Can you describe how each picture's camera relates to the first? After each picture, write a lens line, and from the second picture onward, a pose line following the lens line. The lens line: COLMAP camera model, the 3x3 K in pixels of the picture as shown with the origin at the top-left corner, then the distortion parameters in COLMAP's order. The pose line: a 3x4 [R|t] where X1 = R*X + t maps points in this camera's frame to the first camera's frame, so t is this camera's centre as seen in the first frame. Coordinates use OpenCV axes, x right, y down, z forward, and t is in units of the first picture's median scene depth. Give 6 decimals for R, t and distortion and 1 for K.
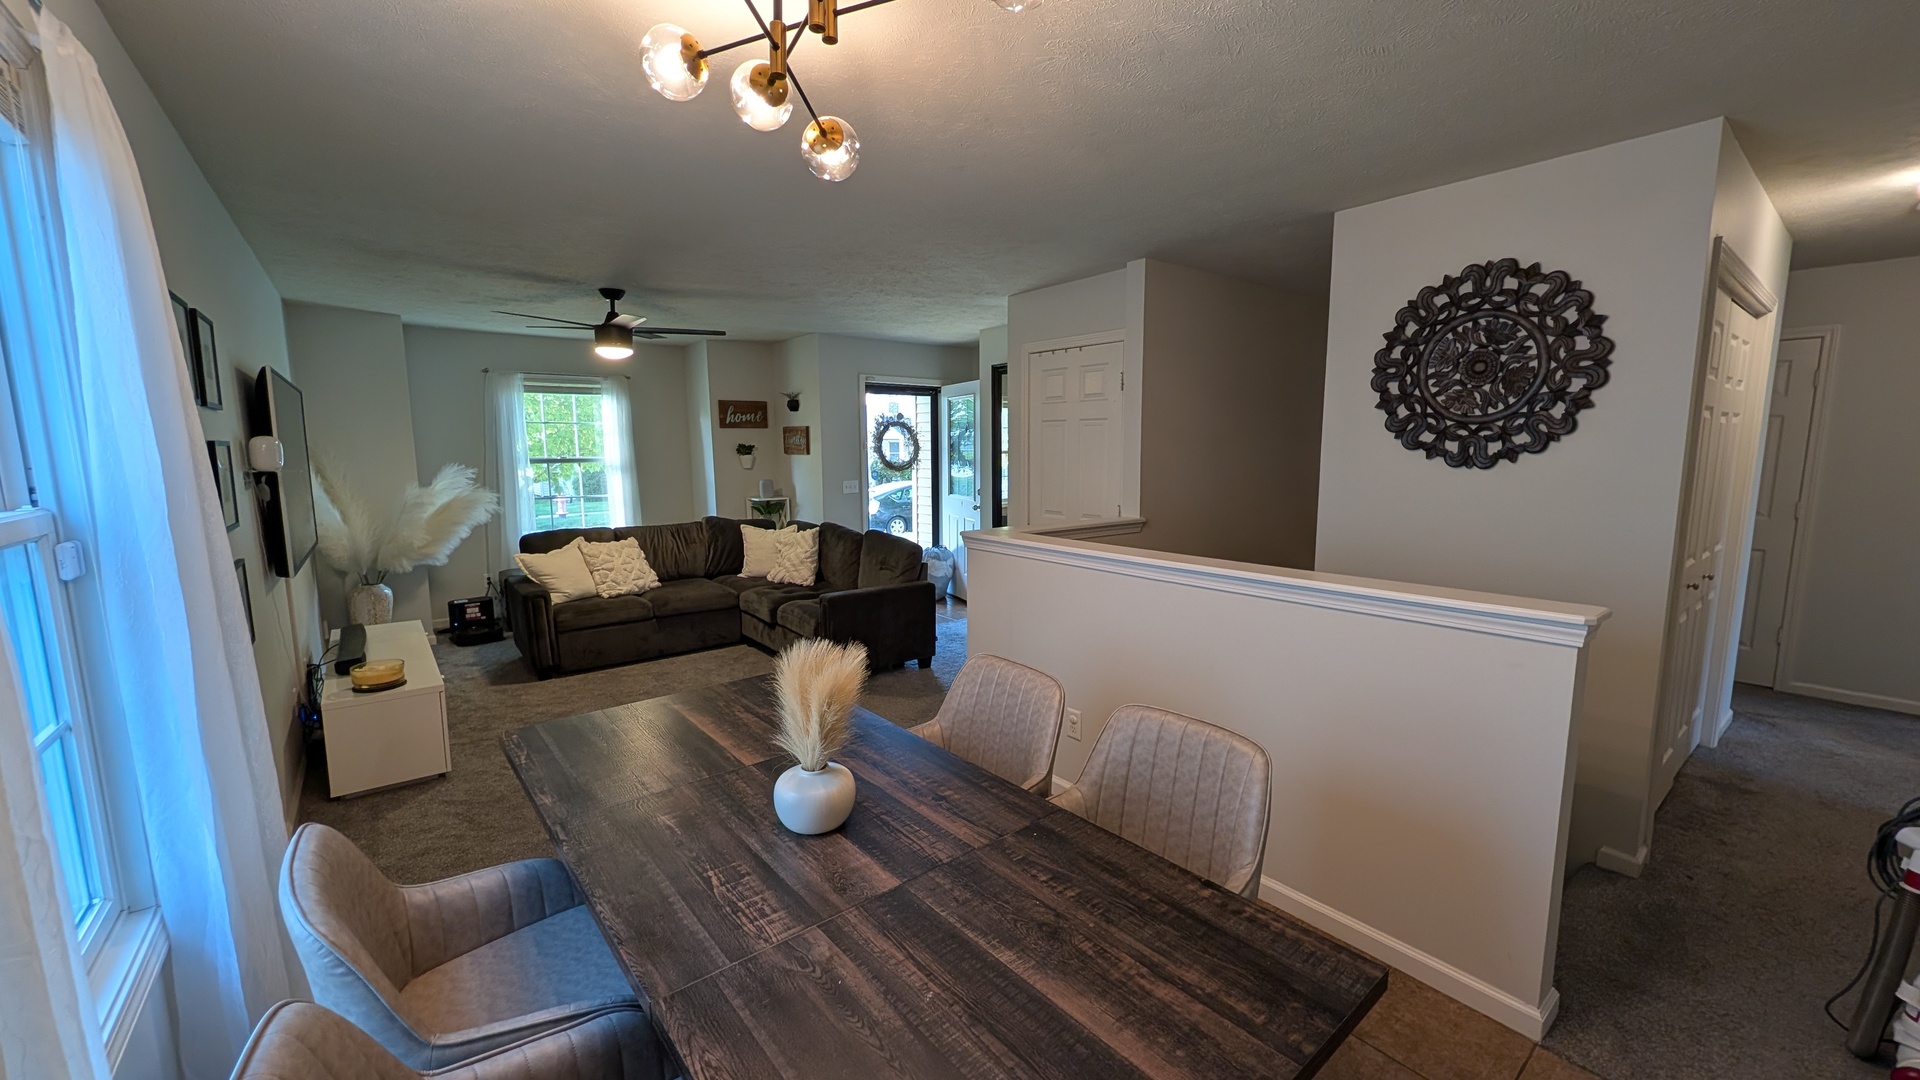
lens RADIAL K [[746.4, 0, 961.4], [0, 746.4, 543.1], [0, 0, 1]] dist [0.001843, -0.000008]
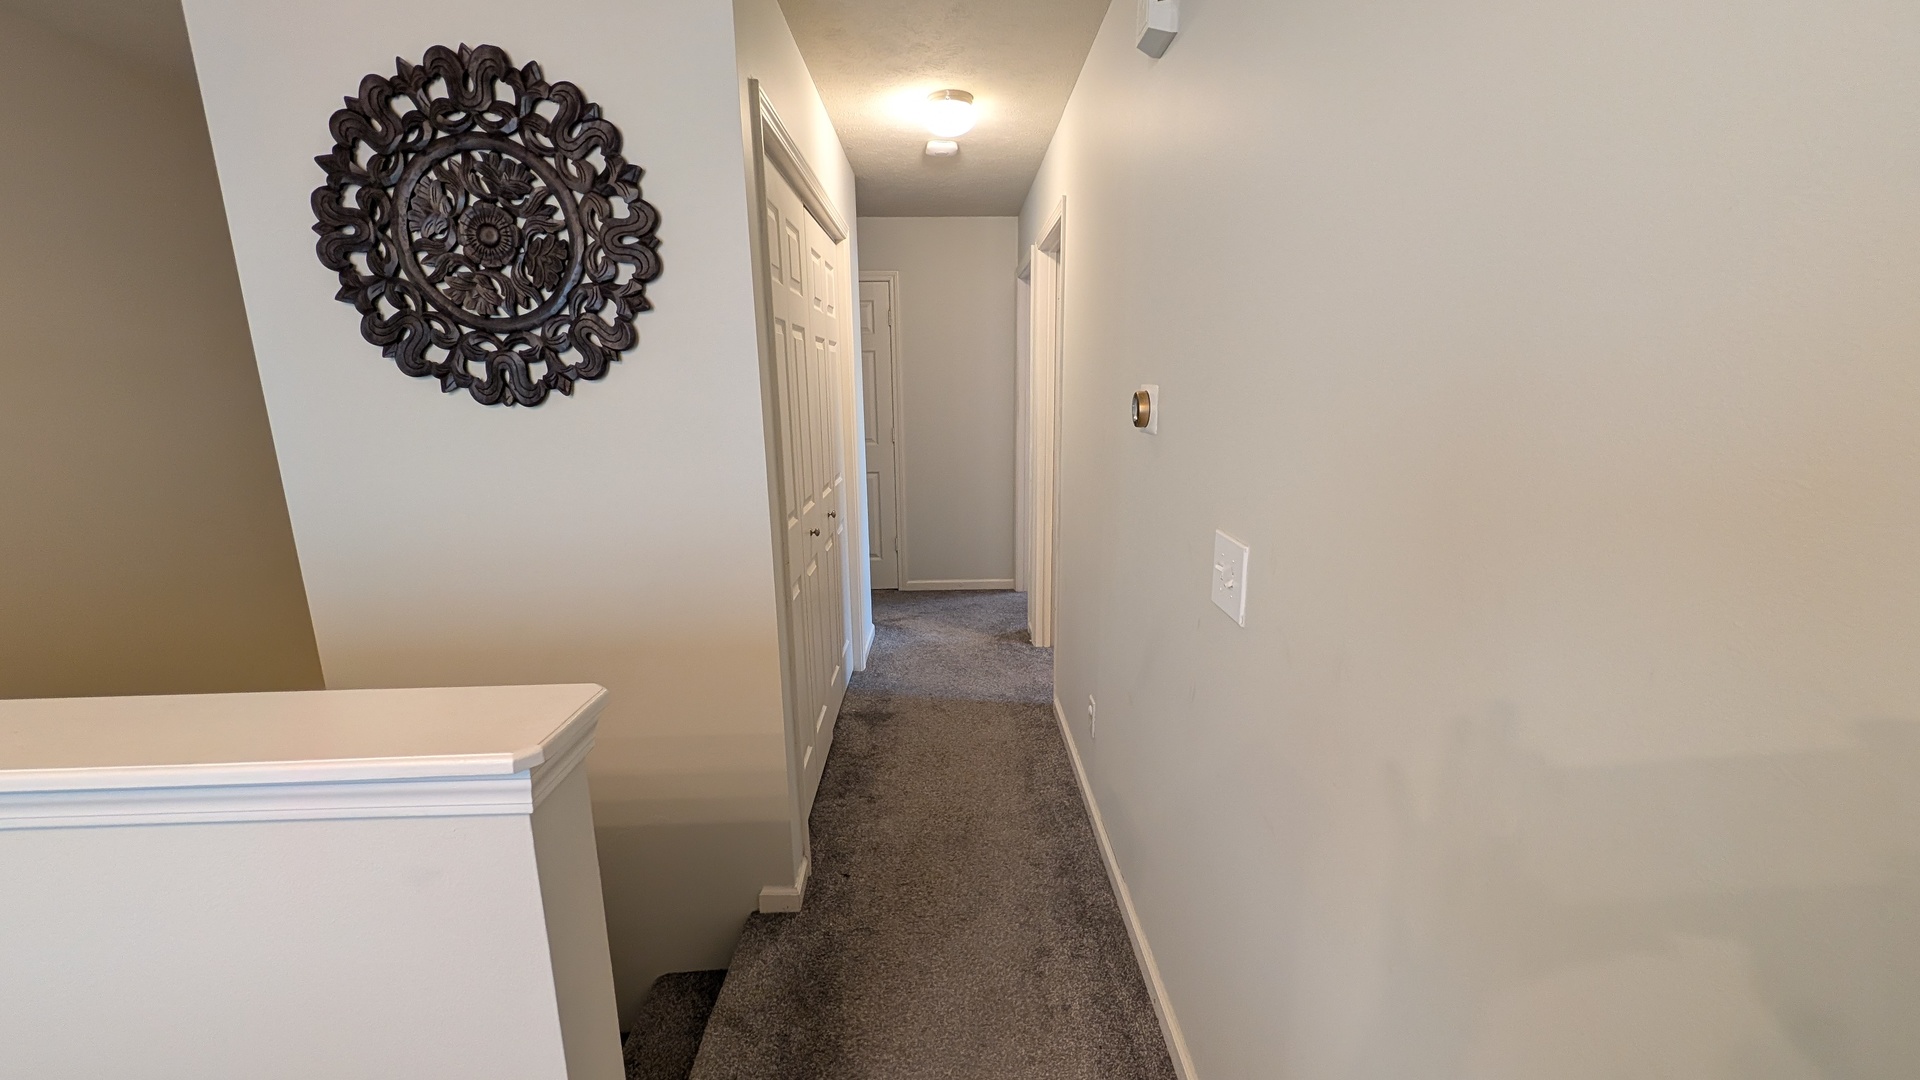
lens RADIAL K [[746.4, 0, 961.4], [0, 746.4, 543.1], [0, 0, 1]] dist [0.001843, -0.000008]
pose [[0.607891, -0.169060, 0.775814, 0.418818], [0.110787, 0.985572, 0.127962, -0.026480], [-0.786254, 0.008163, 0.617849, 0.333681]]
